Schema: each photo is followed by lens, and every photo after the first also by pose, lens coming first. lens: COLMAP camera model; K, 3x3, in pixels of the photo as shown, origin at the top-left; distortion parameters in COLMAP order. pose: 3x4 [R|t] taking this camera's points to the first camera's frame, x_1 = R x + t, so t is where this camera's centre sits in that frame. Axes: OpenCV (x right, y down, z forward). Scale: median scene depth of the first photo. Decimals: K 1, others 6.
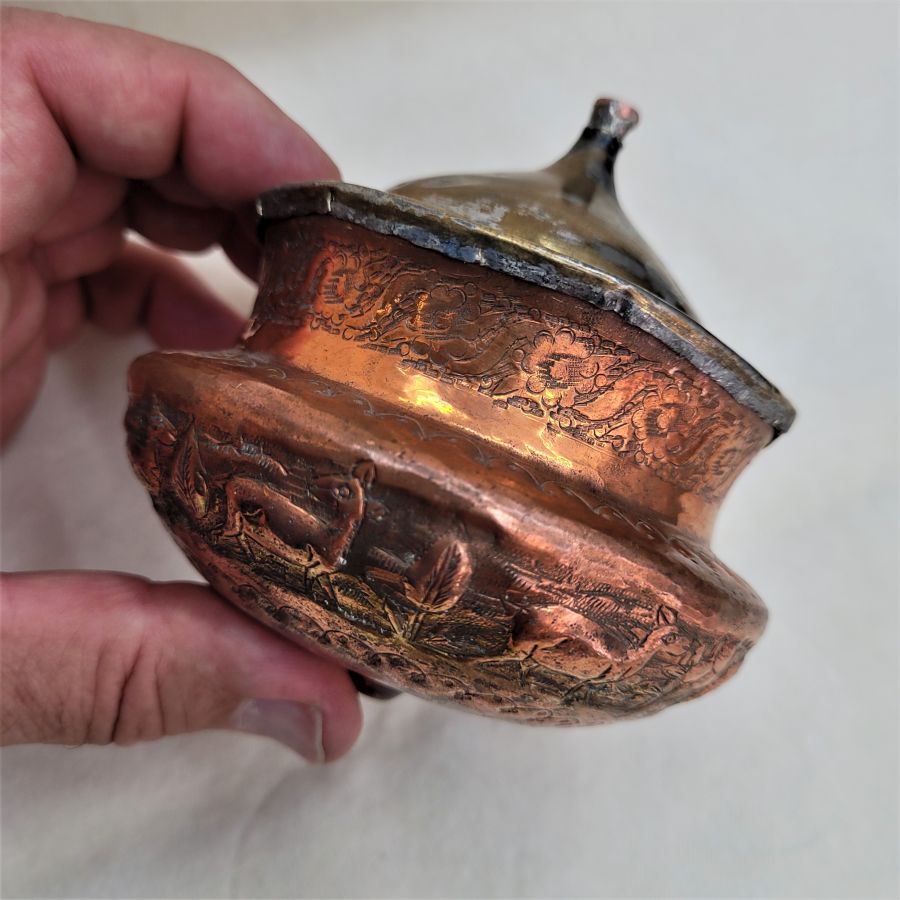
lens RADIAL K [[955.6, 0, 450.0], [0, 955.6, 450.0], [0, 0, 1]] dist [-0.109536, 0.000449]
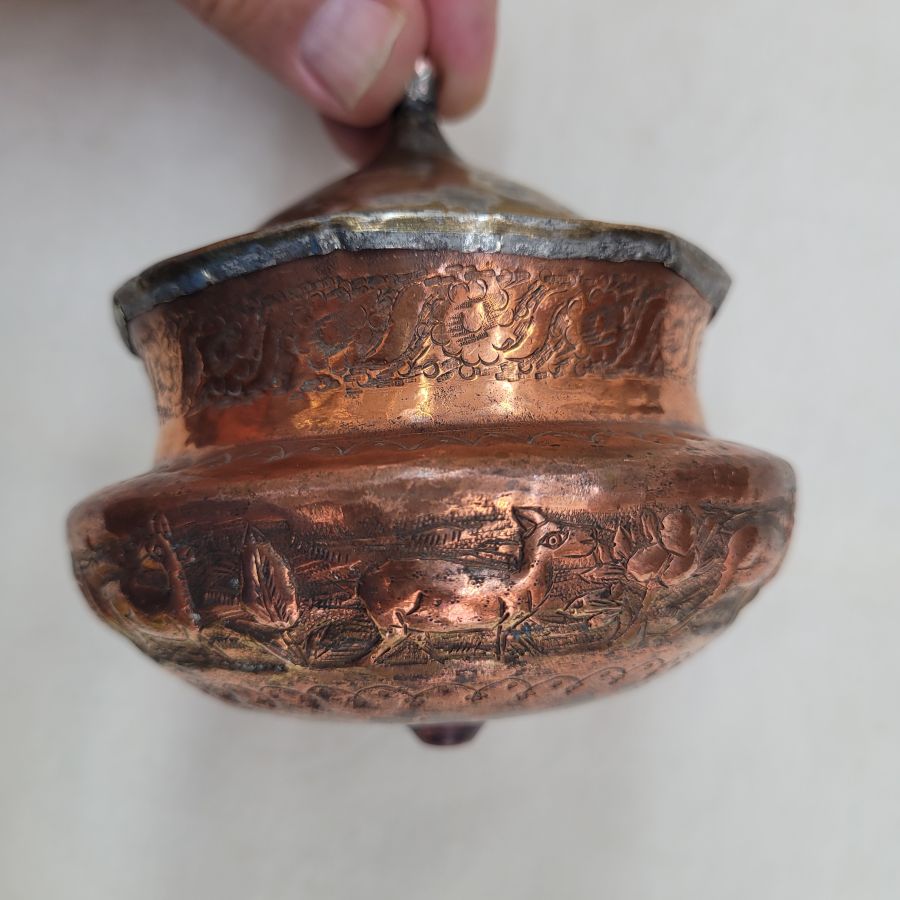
lens RADIAL K [[955.6, 0, 450.0], [0, 955.6, 450.0], [0, 0, 1]] dist [-0.109536, 0.000449]
pose [[0.824303, -0.475432, -0.307391, 0.457995], [0.433749, 0.879278, -0.196804, 0.258175], [0.363849, 0.028895, 0.931010, 0.185083]]
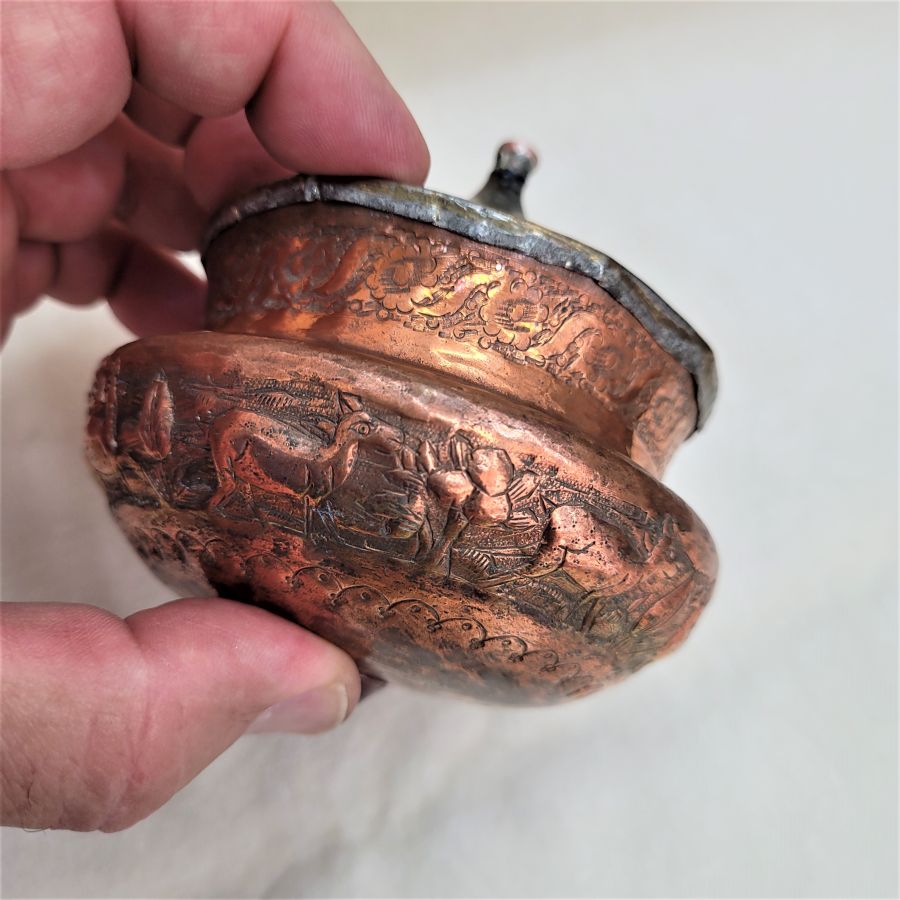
lens RADIAL K [[955.6, 0, 450.0], [0, 955.6, 450.0], [0, 0, 1]] dist [-0.109536, 0.000449]
pose [[0.820615, -0.319705, -0.473688, 0.760421], [0.067007, 0.876986, -0.475820, 0.687707], [0.567540, 0.358724, 0.741091, 0.348918]]
